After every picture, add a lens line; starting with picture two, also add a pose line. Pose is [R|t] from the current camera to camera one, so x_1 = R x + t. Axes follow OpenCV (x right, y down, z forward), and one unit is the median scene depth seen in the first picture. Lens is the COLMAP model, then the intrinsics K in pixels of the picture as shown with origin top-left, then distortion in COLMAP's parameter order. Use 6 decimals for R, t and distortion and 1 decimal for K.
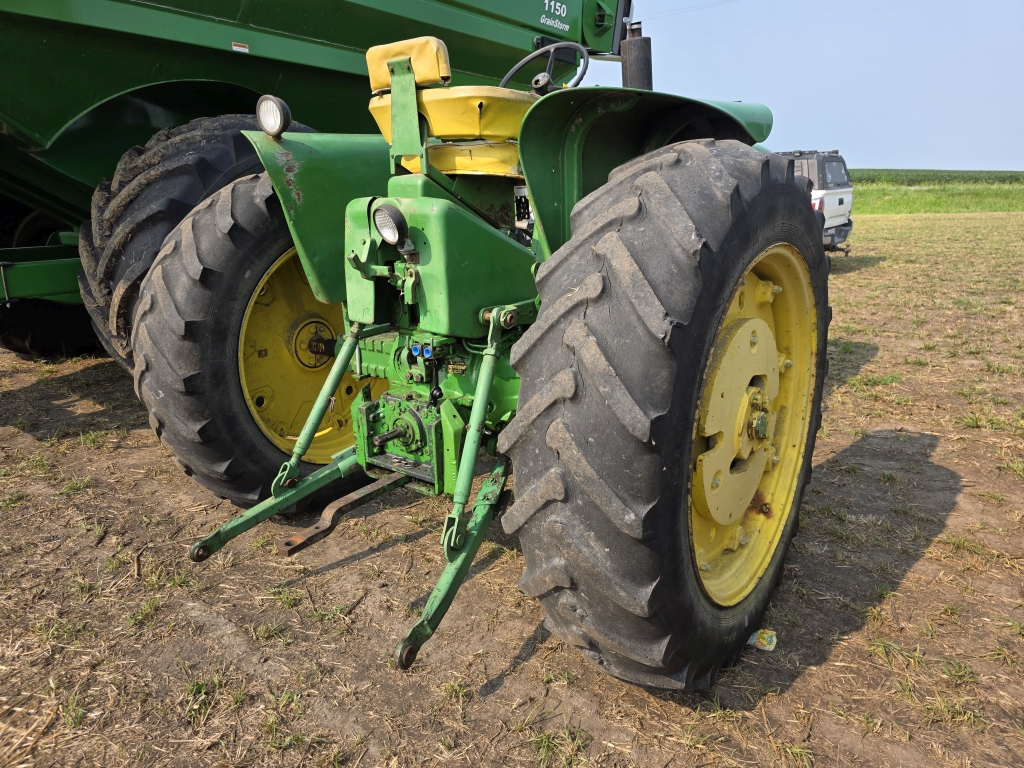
lens RADIAL K [[691.0, 0, 517.6], [0, 691.0, 379.7], [0, 0, 1]] dist [0.080688, -0.071607]
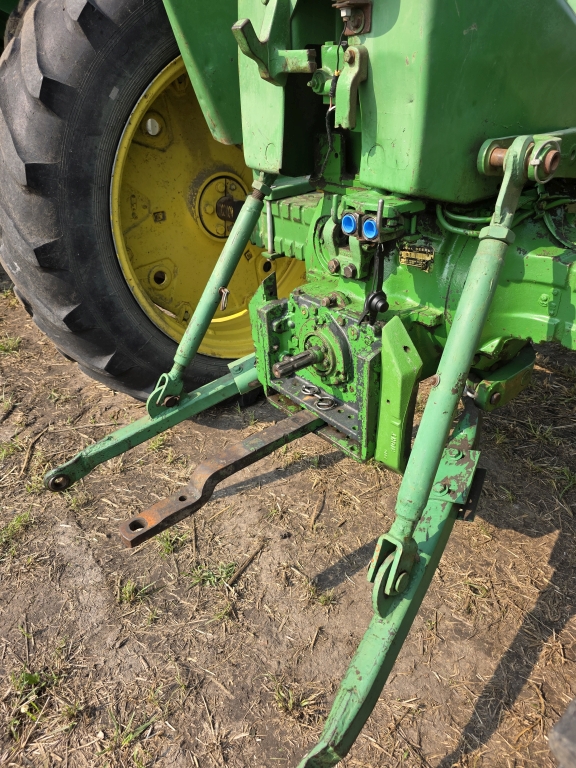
lens RADIAL K [[518.2, 0, 292.7], [0, 518.2, 386.7], [0, 0, 1]] dist [0.080688, -0.071607]
pose [[0.969149, 0.110117, -0.220508, -0.077993], [-0.046896, 0.960689, 0.273636, -0.027623], [0.241971, -0.254853, 0.936216, 0.527065]]
